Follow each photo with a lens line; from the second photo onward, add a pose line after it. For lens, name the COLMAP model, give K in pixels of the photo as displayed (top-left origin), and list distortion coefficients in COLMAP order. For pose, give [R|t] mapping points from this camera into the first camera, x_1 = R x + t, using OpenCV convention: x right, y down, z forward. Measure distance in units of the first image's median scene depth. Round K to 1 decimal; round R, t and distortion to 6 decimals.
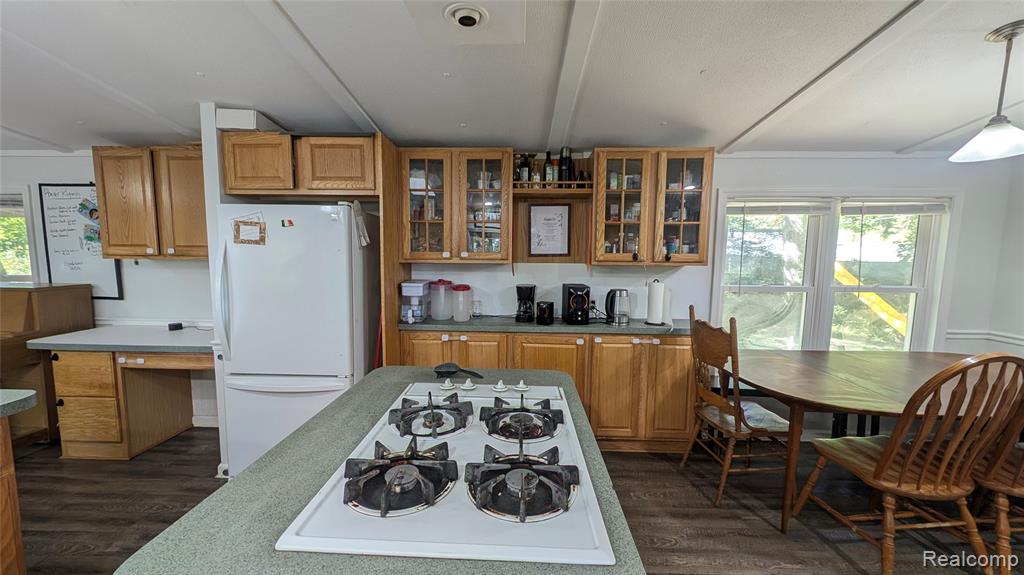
lens RADIAL K [[382.5, 0, 507.8], [0, 382.5, 287.8], [0, 0, 1]] dist [0.003447, -0.000696]
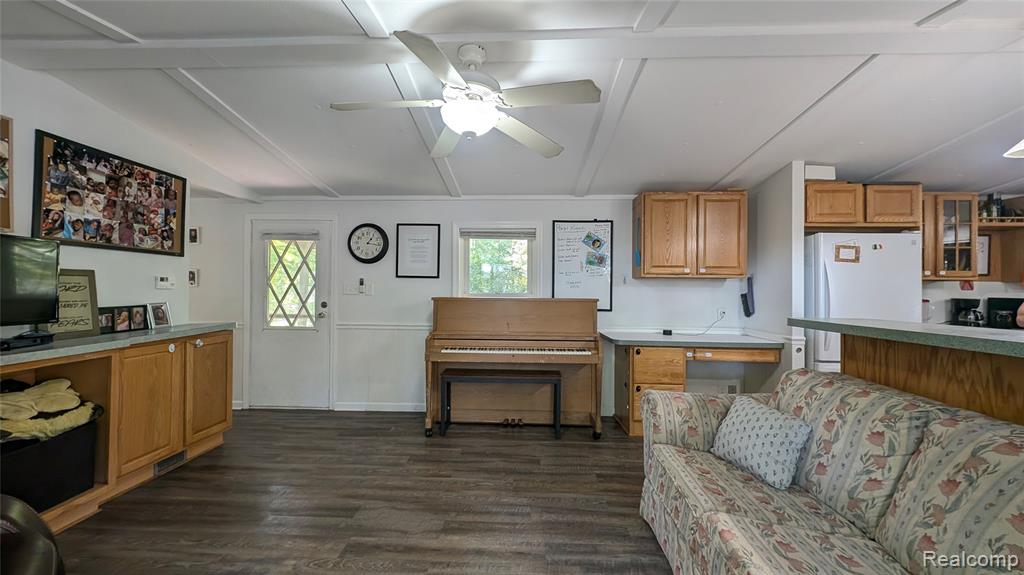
lens RADIAL K [[382.5, 0, 507.8], [0, 382.5, 287.8], [0, 0, 1]] dist [0.003447, -0.000696]
pose [[0.999935, 0.000093, -0.011361, -1.545495], [-0.001262, 0.994685, -0.102955, 0.096541], [0.011291, 0.102962, 0.994621, -0.287243]]
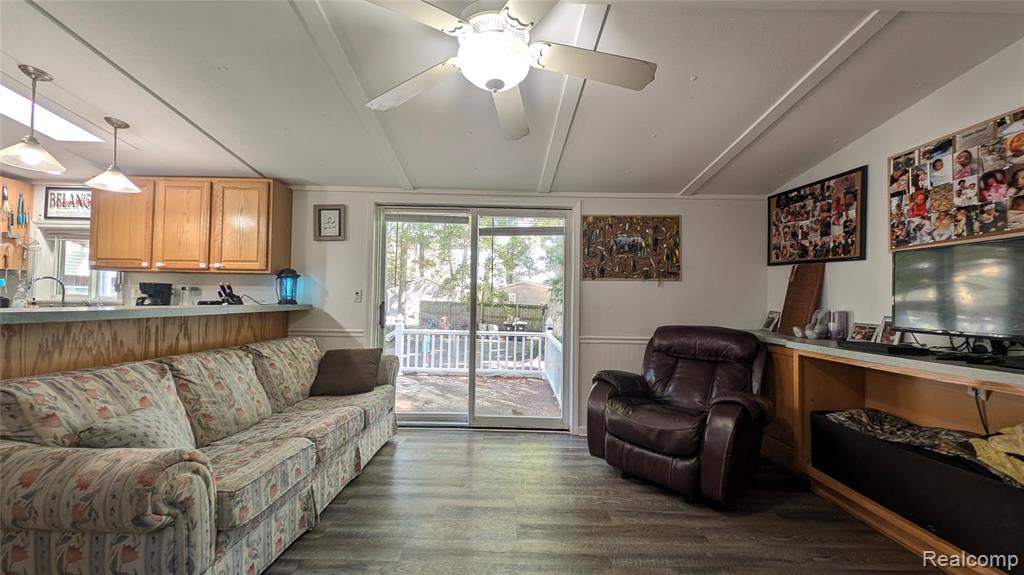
lens RADIAL K [[382.5, 0, 507.8], [0, 382.5, 287.8], [0, 0, 1]] dist [0.003447, -0.000696]
pose [[-0.998891, -0.028497, -0.037482, -1.631034], [-0.030853, 0.997481, 0.063866, -0.004648], [0.035567, 0.064951, -0.997254, 0.973262]]
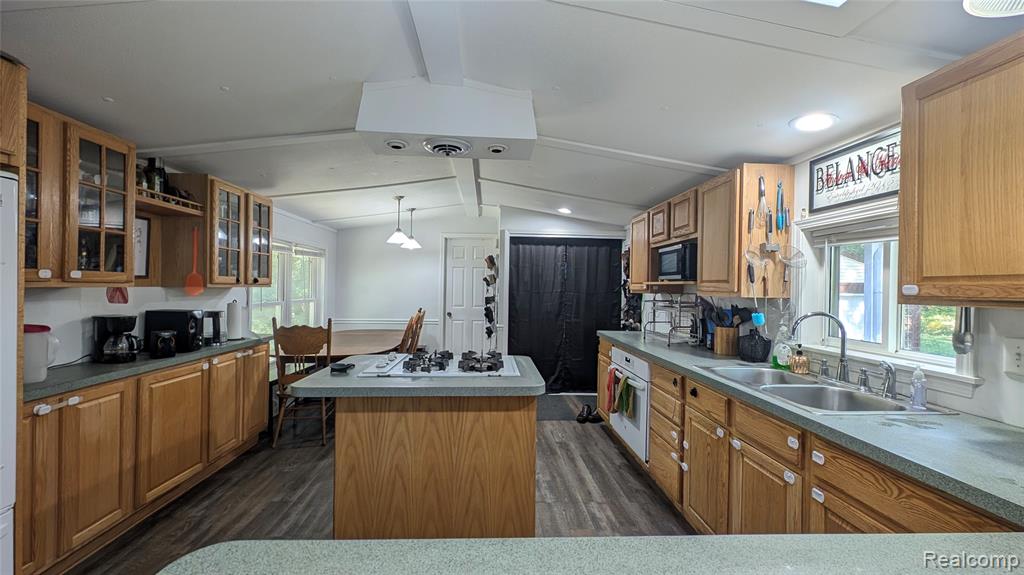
lens RADIAL K [[382.5, 0, 507.8], [0, 382.5, 287.8], [0, 0, 1]] dist [0.003447, -0.000696]
pose [[-0.084092, -0.010978, 0.996398, -0.843595], [0.077016, 0.996877, 0.017483, -0.016172], [-0.993477, 0.078209, -0.082984, 0.302694]]
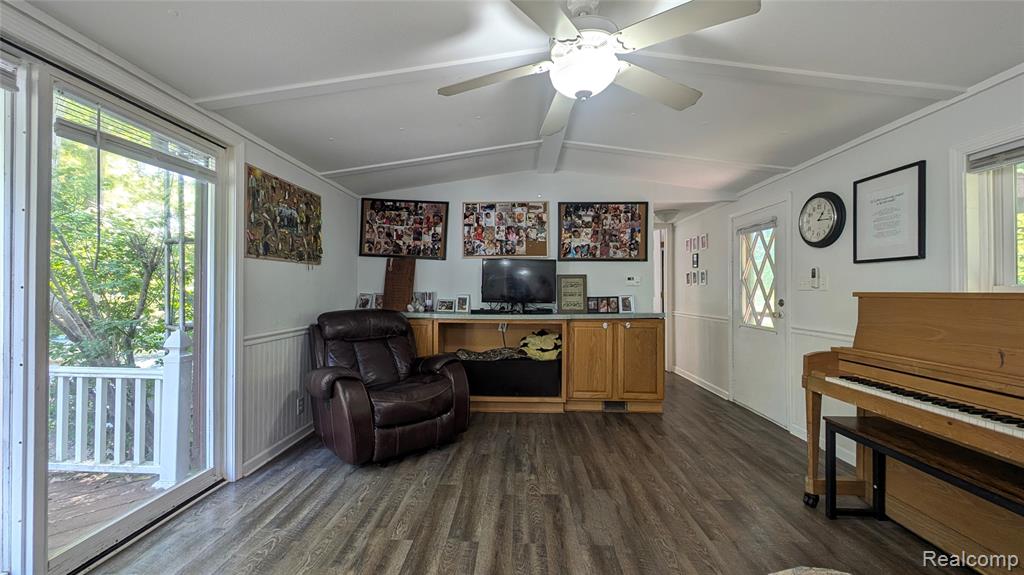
lens RADIAL K [[382.5, 0, 507.8], [0, 382.5, 287.8], [0, 0, 1]] dist [0.003447, -0.000696]
pose [[-0.004020, -0.016653, -0.999853, -1.011470], [-0.099910, 0.994865, -0.016169, 0.070829], [0.994988, 0.099830, -0.005663, 0.309945]]
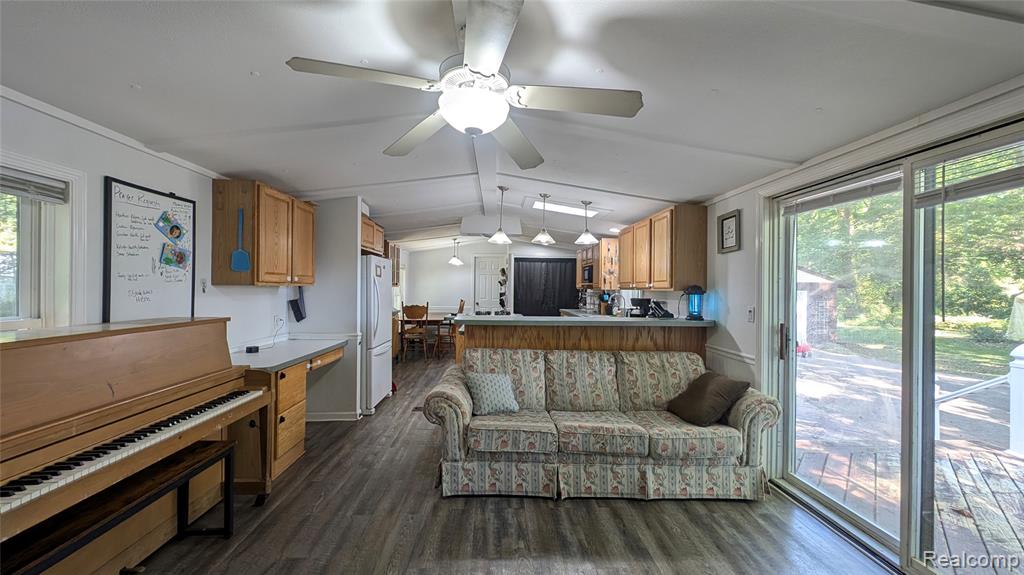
lens RADIAL K [[382.5, 0, 507.8], [0, 382.5, 287.8], [0, 0, 1]] dist [0.003447, -0.000696]
pose [[-0.064320, -0.009620, 0.997883, -2.216291], [0.083231, 0.996418, 0.014970, -0.028767], [-0.994452, 0.084018, -0.063288, 0.399732]]
